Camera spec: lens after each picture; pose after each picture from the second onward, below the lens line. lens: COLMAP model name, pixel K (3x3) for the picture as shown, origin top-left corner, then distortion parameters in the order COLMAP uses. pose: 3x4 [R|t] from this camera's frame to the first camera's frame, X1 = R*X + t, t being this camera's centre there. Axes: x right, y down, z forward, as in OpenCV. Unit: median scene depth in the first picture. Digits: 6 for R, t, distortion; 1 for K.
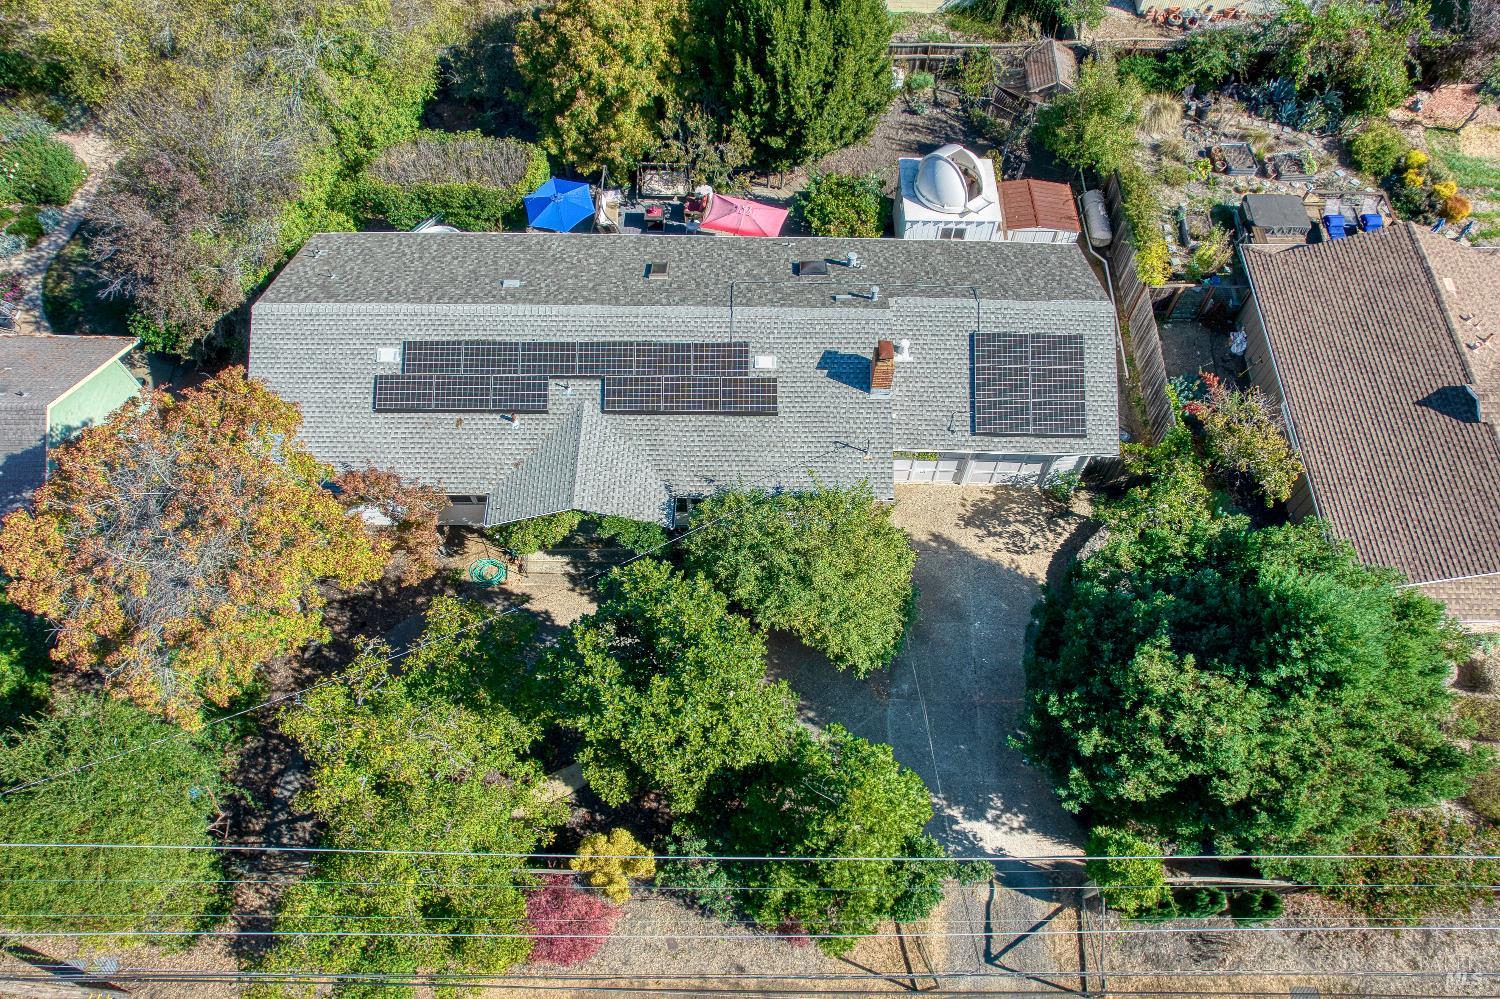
lens RADIAL K [[958.0, 0, 751.1], [0, 958.0, 507.5], [0, 0, 1]] dist [-0.073839, 0.069331]
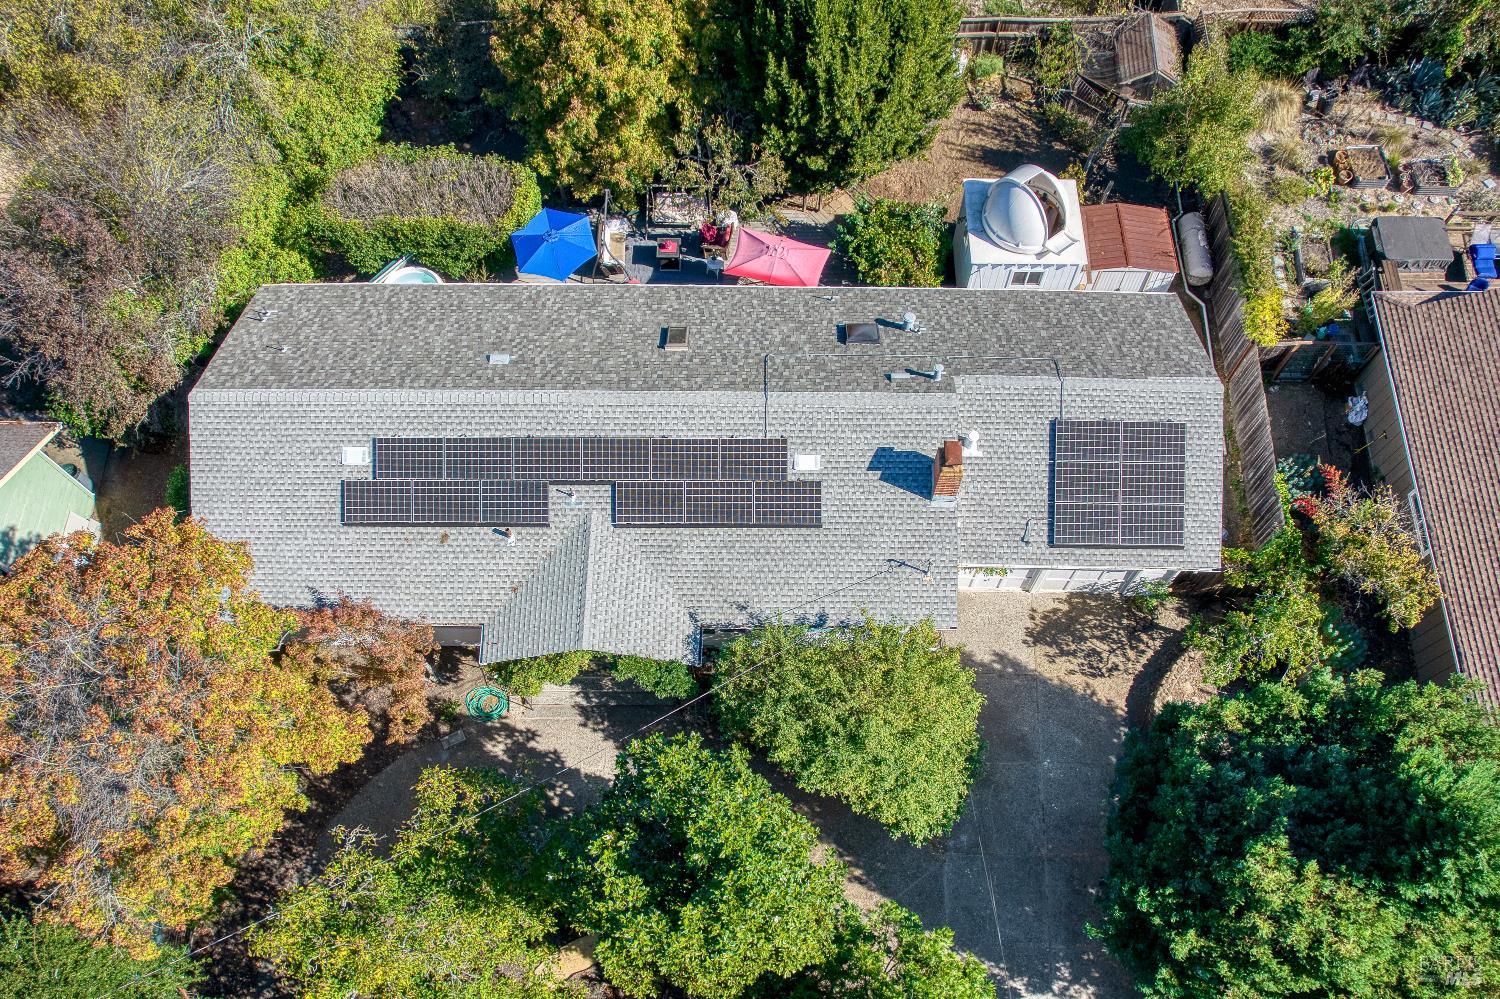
lens RADIAL K [[919.9, 0, 745.3], [0, 919.9, 503.0], [0, 0, 1]] dist [-0.066299, 0.053885]
pose [[0.999988, -0.001837, -0.004522, -0.034280], [0.002468, 0.989594, 0.143869, -0.225793], [0.004210, -0.143878, 0.989586, 0.193895]]
